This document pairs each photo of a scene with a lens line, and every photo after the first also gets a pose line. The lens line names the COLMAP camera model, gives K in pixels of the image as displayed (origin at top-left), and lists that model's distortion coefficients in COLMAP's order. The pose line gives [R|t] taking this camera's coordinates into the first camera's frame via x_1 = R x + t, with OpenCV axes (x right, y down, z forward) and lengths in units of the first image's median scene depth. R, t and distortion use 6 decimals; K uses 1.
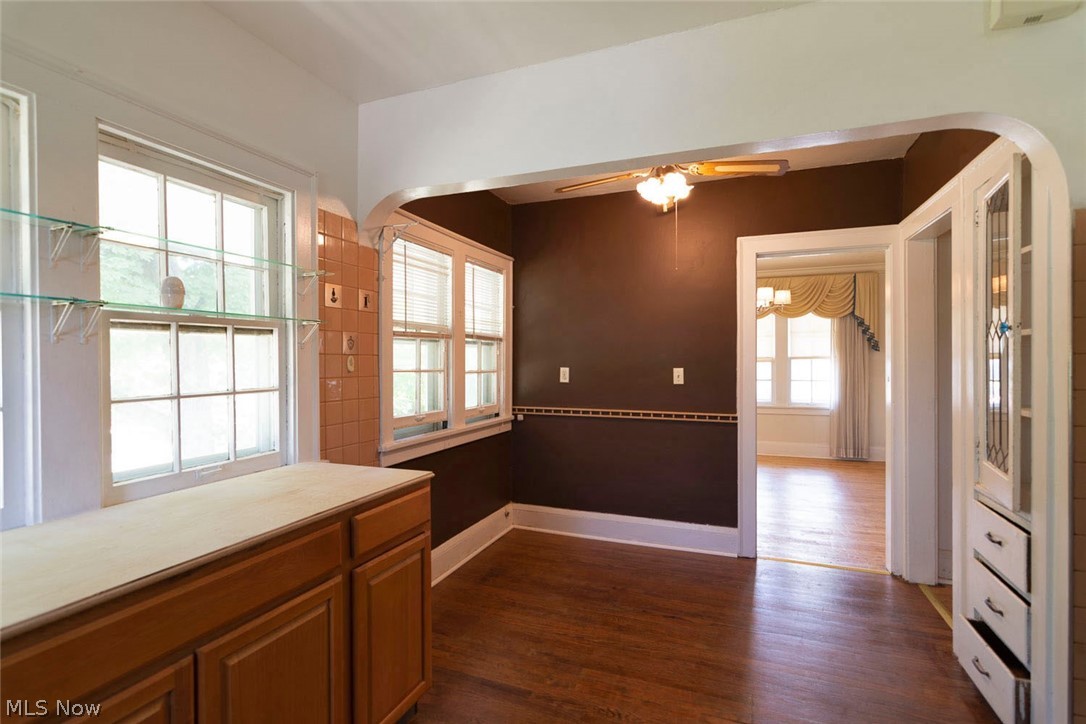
lens RADIAL K [[522.0, 0, 534.7], [0, 522.0, 362.4], [0, 0, 1]] dist [-0.001211, -0.000022]
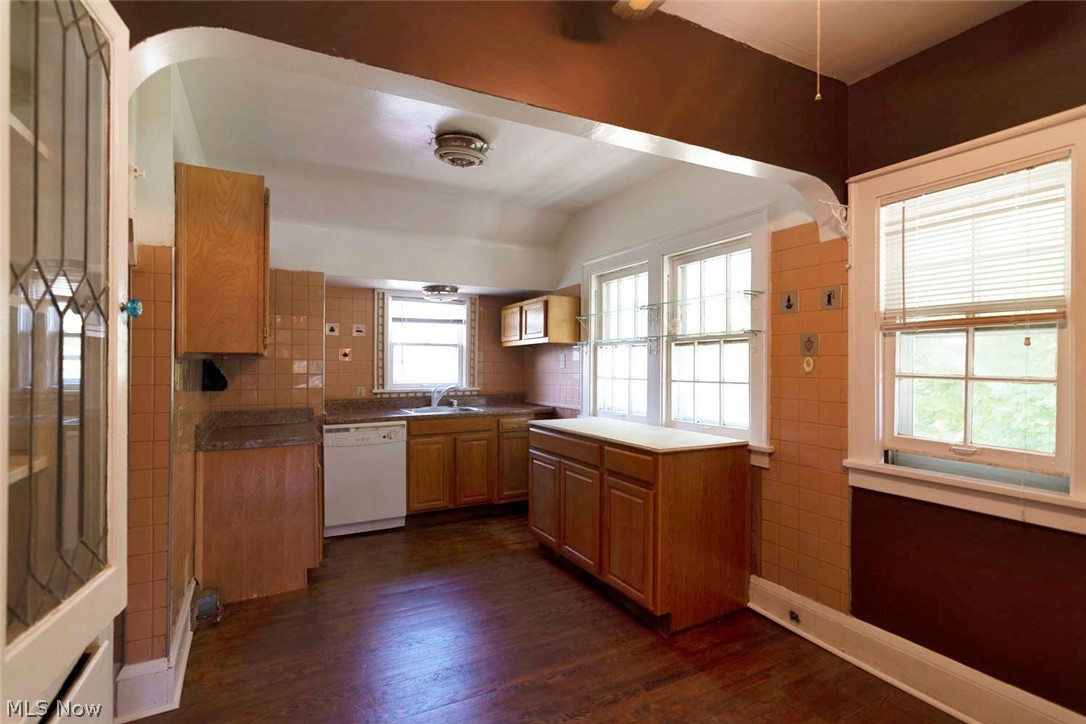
lens RADIAL K [[522.0, 0, 540.0], [0, 522.0, 361.6], [0, 0, 1]] dist [-0.001211, -0.000022]
pose [[-0.641912, -0.000804, -0.766778, 0.762629], [-0.003524, 0.999992, 0.001902, -0.003817], [0.766771, 0.003923, -0.641909, 1.258548]]
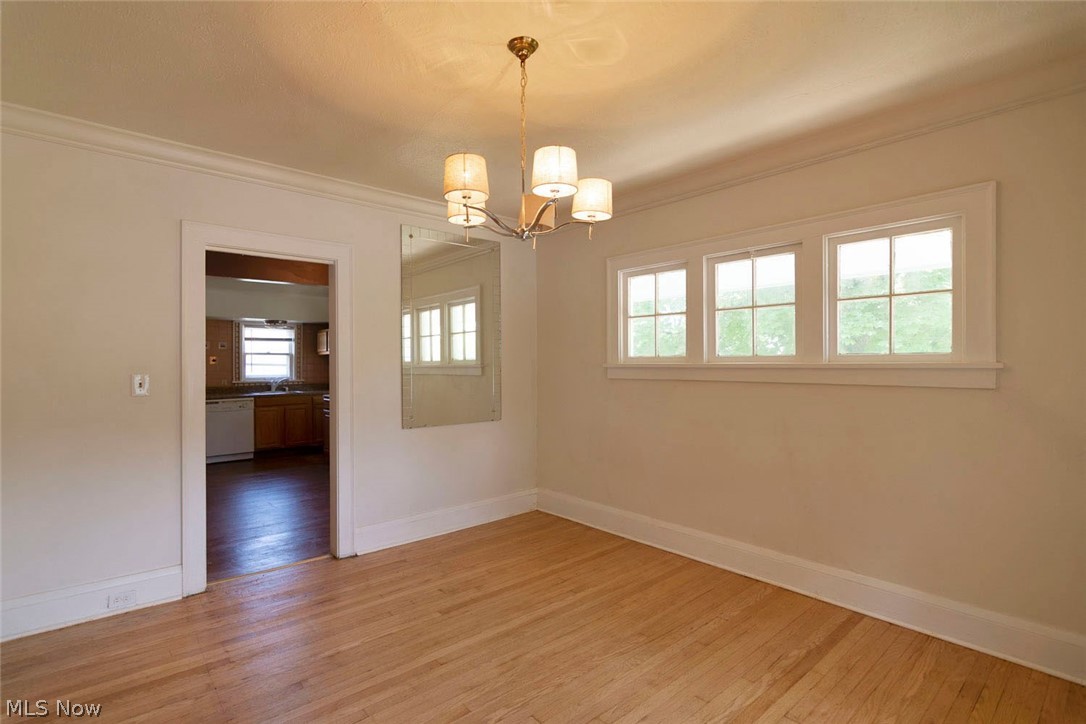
lens RADIAL K [[522.0, 0, 537.1], [0, 522.0, 364.3], [0, 0, 1]] dist [-0.001211, -0.000022]
pose [[-0.455754, 0.009168, -0.890058, 1.678538], [0.001587, 0.999954, 0.009487, -0.026194], [0.890104, 0.002911, -0.455748, 2.673195]]
